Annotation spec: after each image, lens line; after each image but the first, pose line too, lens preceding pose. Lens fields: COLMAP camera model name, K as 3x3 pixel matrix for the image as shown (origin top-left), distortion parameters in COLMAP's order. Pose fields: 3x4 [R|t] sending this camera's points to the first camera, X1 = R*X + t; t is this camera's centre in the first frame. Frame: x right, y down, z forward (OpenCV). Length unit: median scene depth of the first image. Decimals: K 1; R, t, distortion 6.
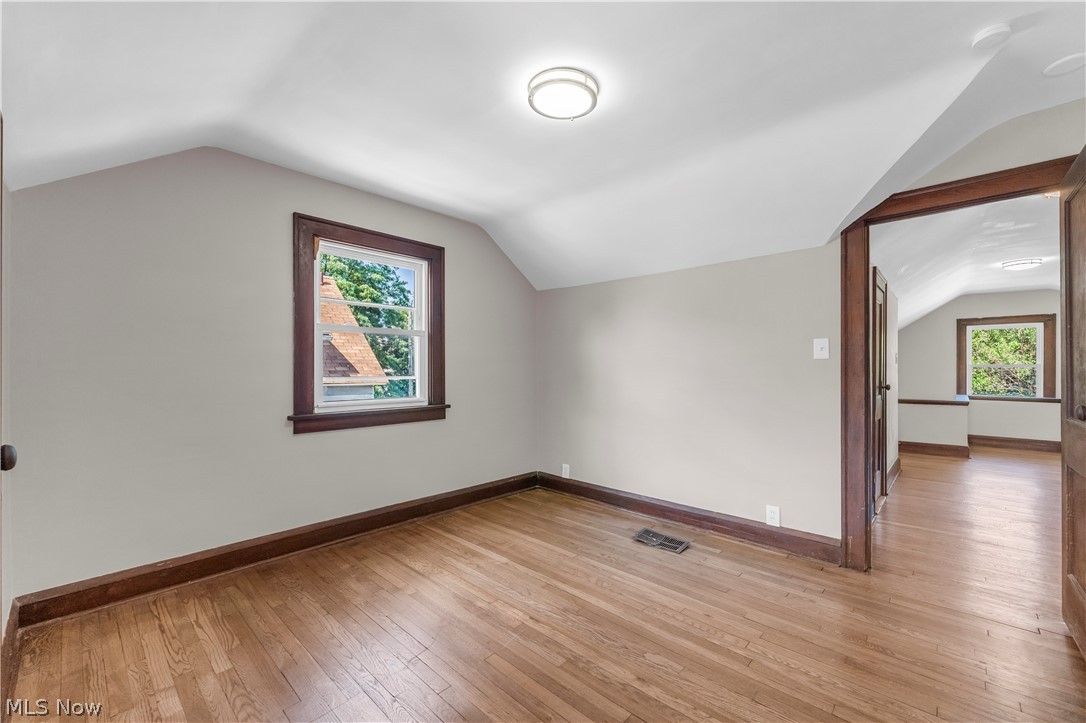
lens RADIAL K [[443.7, 0, 537.1], [0, 443.7, 368.8], [0, 0, 1]] dist [0.000411, -0.000024]
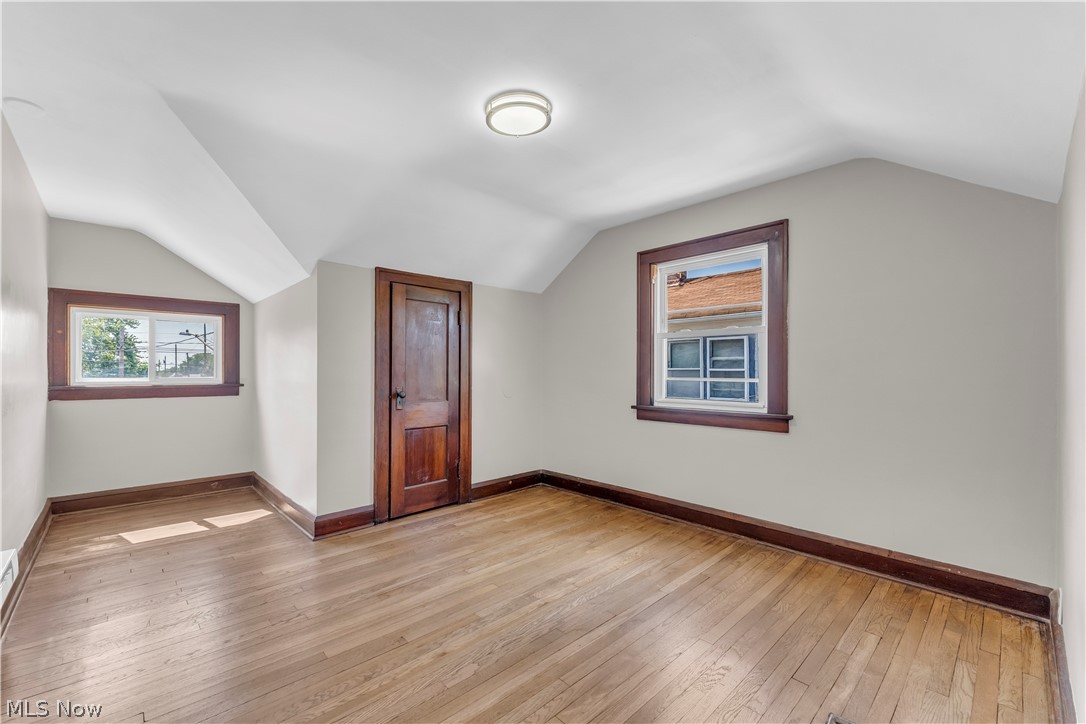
lens RADIAL K [[444.2, 0, 545.8], [0, 444.2, 371.8], [0, 0, 1]] dist [0.008656, 0.000148]
pose [[-0.036257, 0.008548, -0.999306, 0.766459], [0.001335, 0.999963, 0.008505, -0.006847], [0.999342, -0.001026, -0.036268, 0.749217]]
